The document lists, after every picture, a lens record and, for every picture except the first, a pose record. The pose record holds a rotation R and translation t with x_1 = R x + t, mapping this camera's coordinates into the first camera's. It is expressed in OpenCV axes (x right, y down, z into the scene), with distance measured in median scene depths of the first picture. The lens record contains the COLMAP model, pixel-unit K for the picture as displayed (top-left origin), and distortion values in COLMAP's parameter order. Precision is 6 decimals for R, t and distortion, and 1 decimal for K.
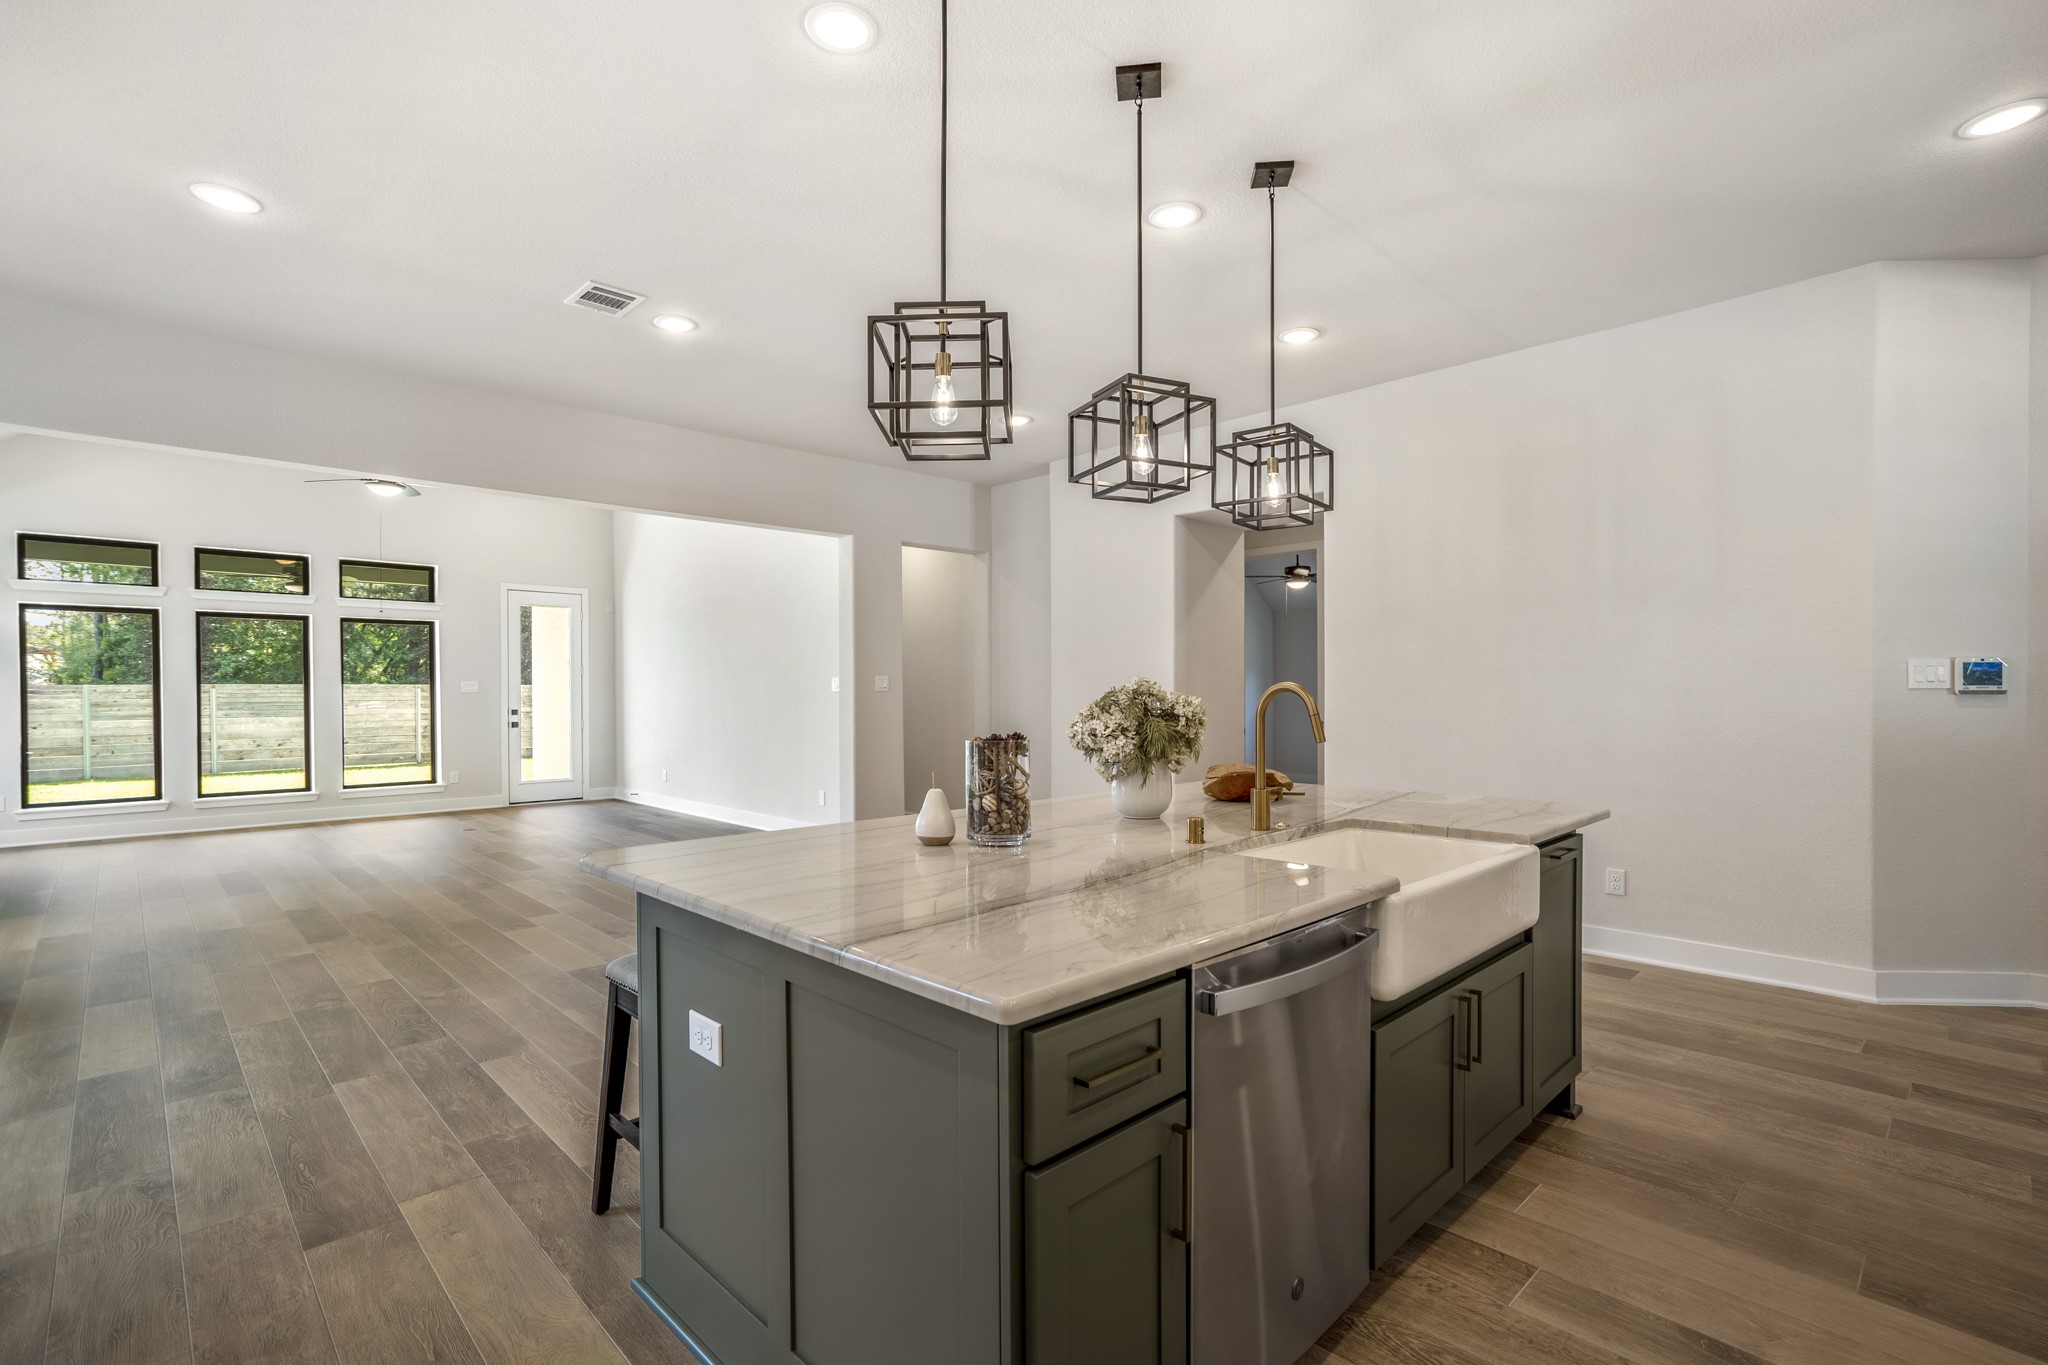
lens RADIAL K [[946.9, 0, 1024.2], [0, 946.9, 687.6], [0, 0, 1]] dist [-0.029489, 0.017865]
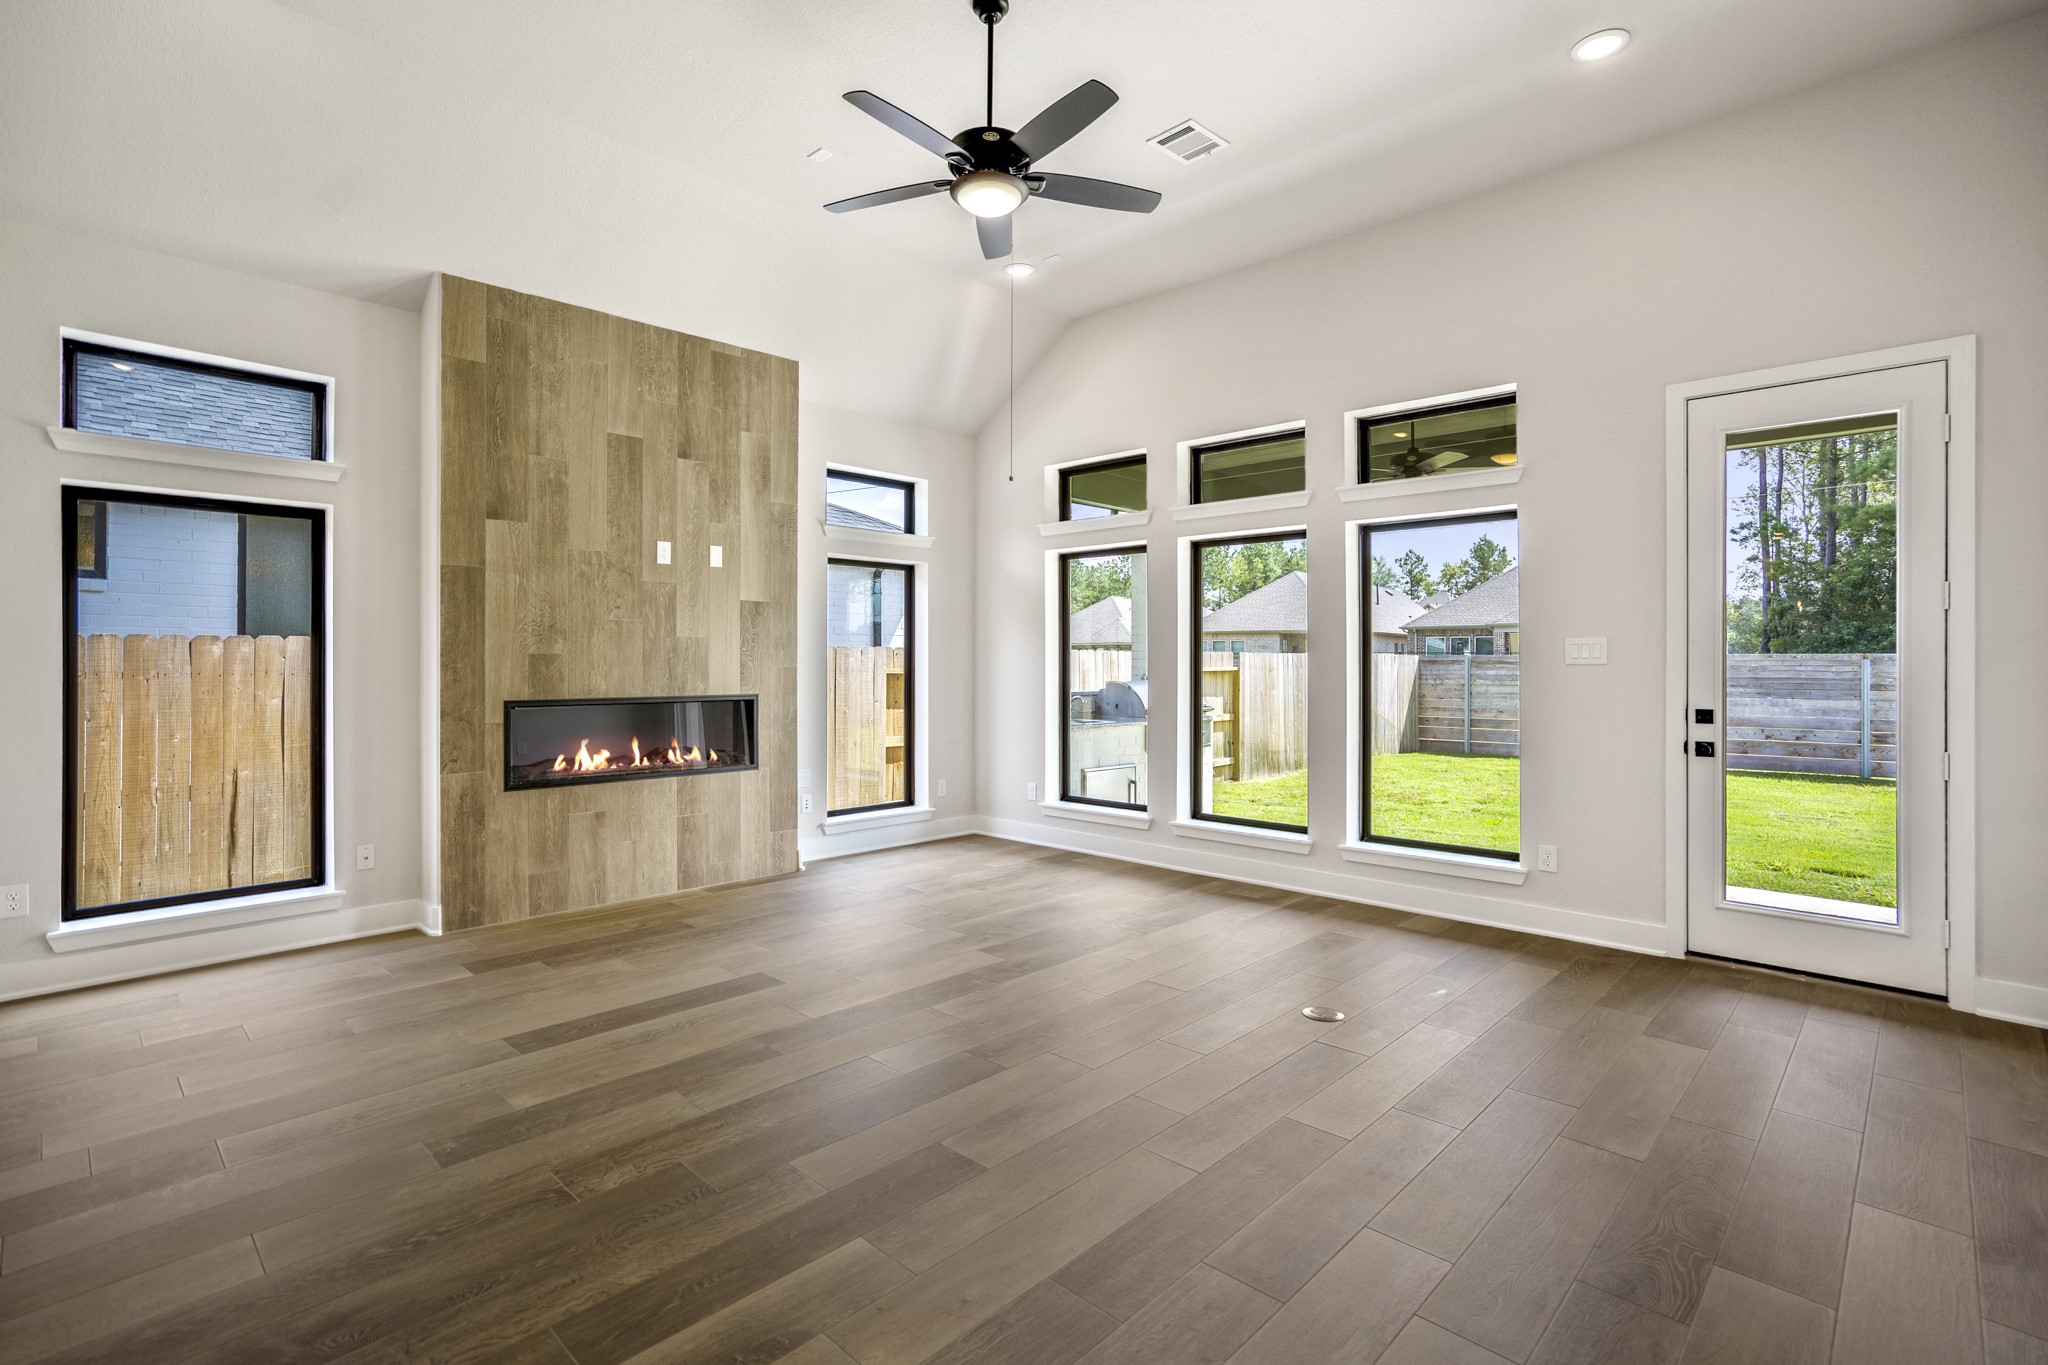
lens RADIAL K [[964.4, 0, 1023.4], [0, 964.4, 662.3], [0, 0, 1]] dist [-0.039967, 0.025970]
pose [[0.031640, 0.002349, -0.999497, -0.185732], [-0.000436, 0.999997, 0.002337, 0.003918], [0.999499, 0.000361, 0.031641, 0.800392]]
